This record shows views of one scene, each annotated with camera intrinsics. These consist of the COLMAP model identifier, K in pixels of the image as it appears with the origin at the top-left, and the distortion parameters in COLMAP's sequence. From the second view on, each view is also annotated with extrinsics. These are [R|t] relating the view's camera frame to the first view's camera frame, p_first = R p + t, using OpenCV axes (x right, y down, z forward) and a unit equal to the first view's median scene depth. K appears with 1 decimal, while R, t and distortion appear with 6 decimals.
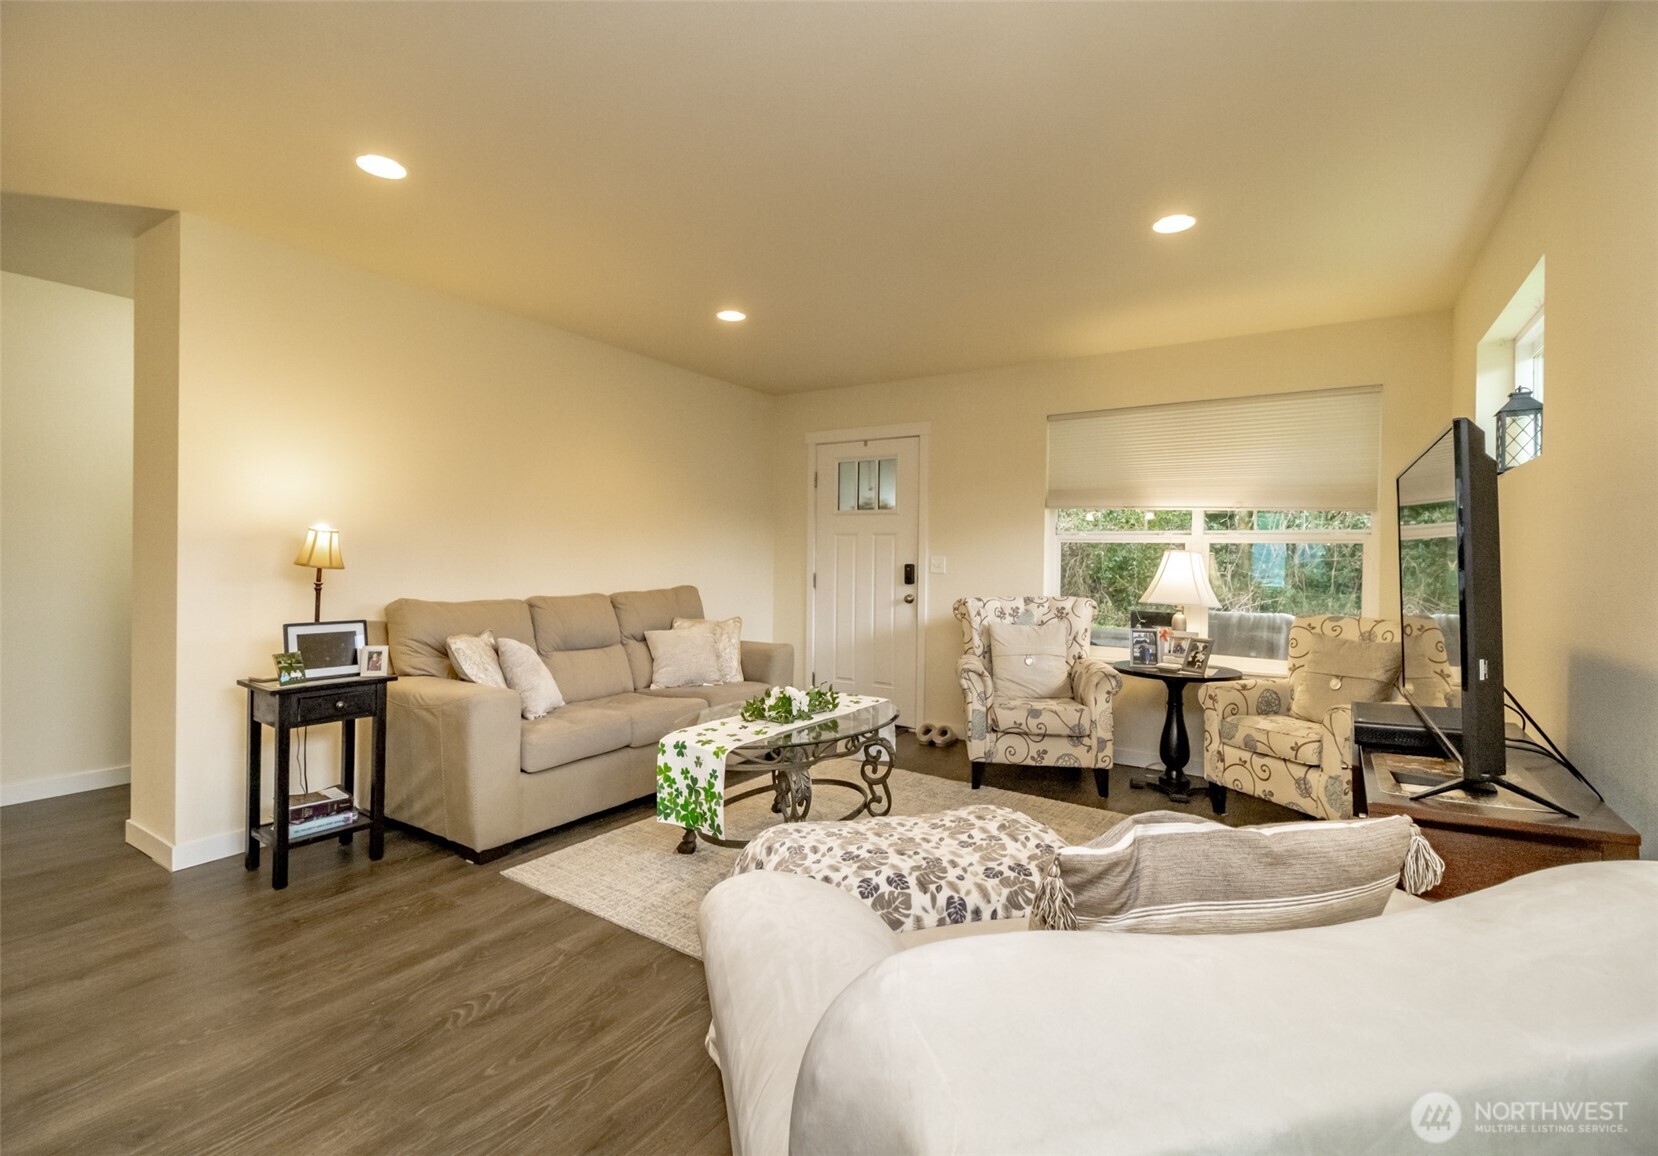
lens RADIAL K [[761.0, 0, 815.8], [0, 761.0, 562.9], [0, 0, 1]] dist [0.010659, -0.002640]
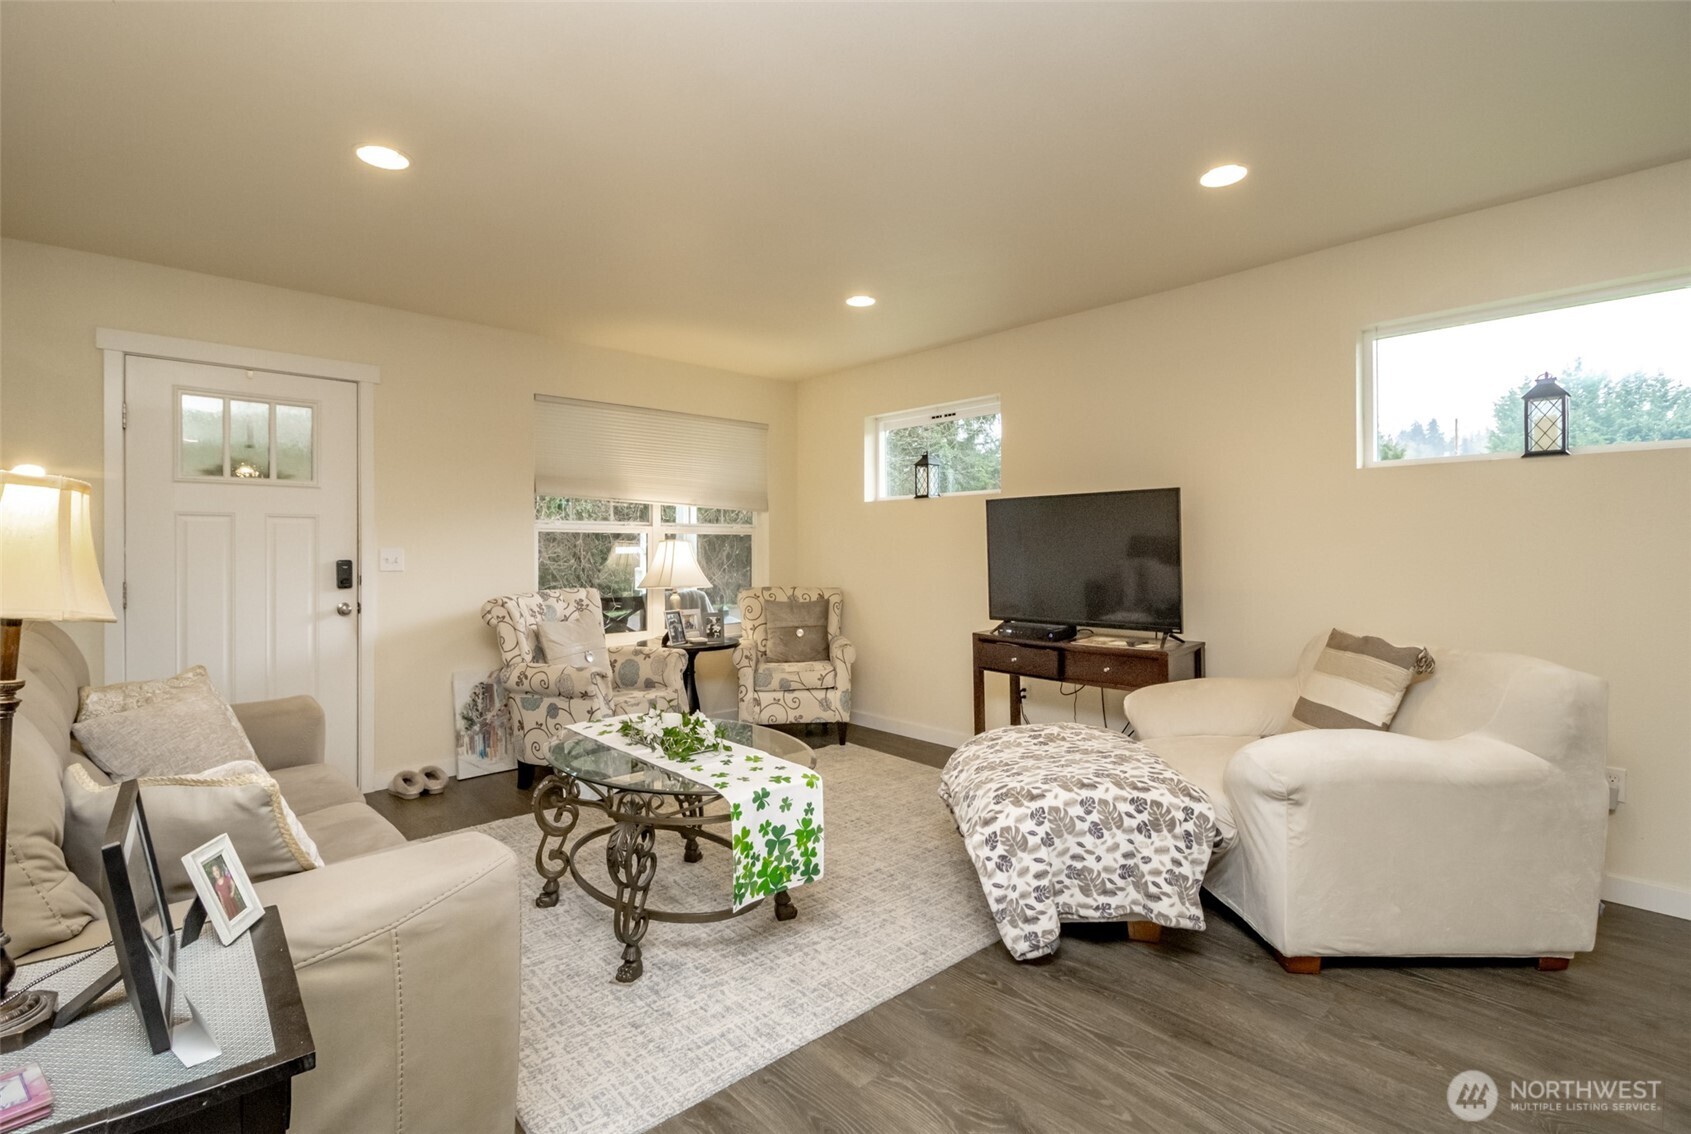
lens RADIAL K [[782.9, 0, 845.4], [0, 782.9, 553.7], [0, 0, 1]] dist [0.001985, 0.000334]
pose [[0.235483, -0.020779, 0.971656, -0.916135], [0.017274, 0.999703, 0.017192, -0.017378], [-0.971725, 0.012736, 0.235772, 0.719641]]
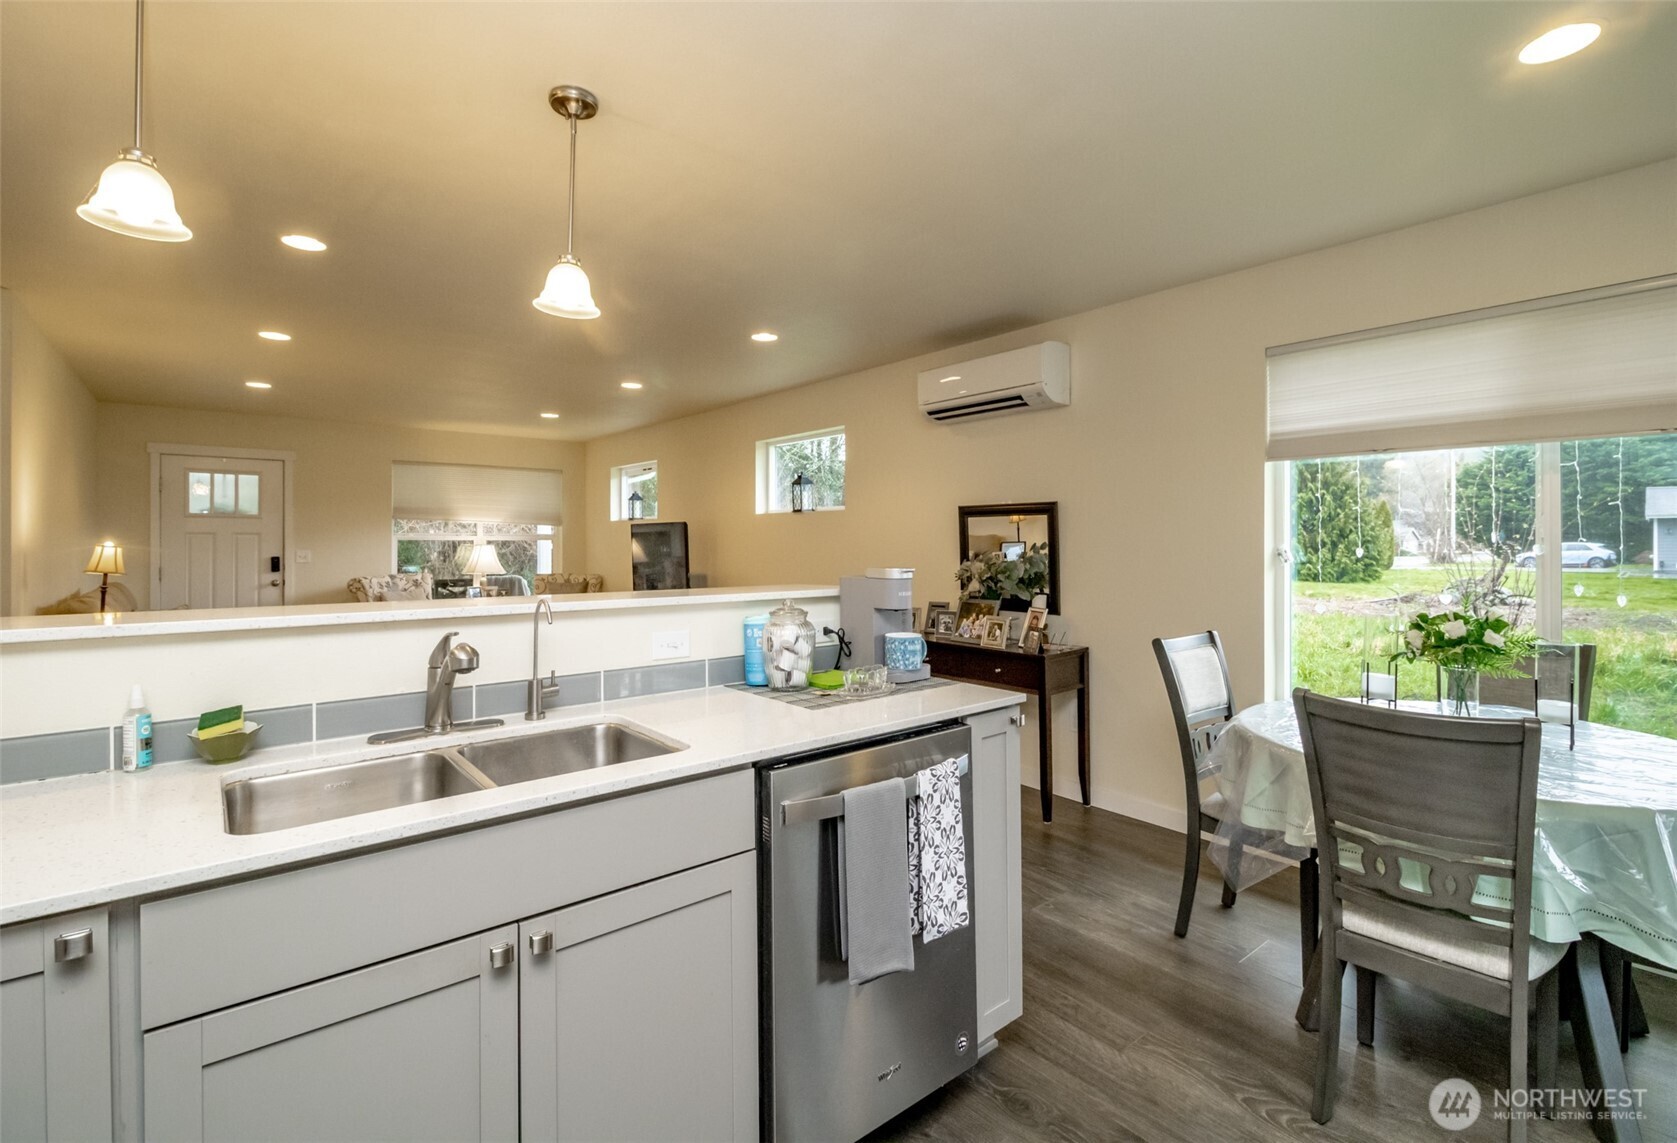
lens RADIAL K [[768.3, 0, 830.8], [0, 768.3, 546.3], [0, 0, 1]] dist [0.005092, -0.000190]
pose [[0.286414, -0.020433, 0.957888, -1.699464], [0.013764, 0.999757, 0.017210, -0.050796], [-0.958007, 0.008255, 0.286626, -0.597165]]
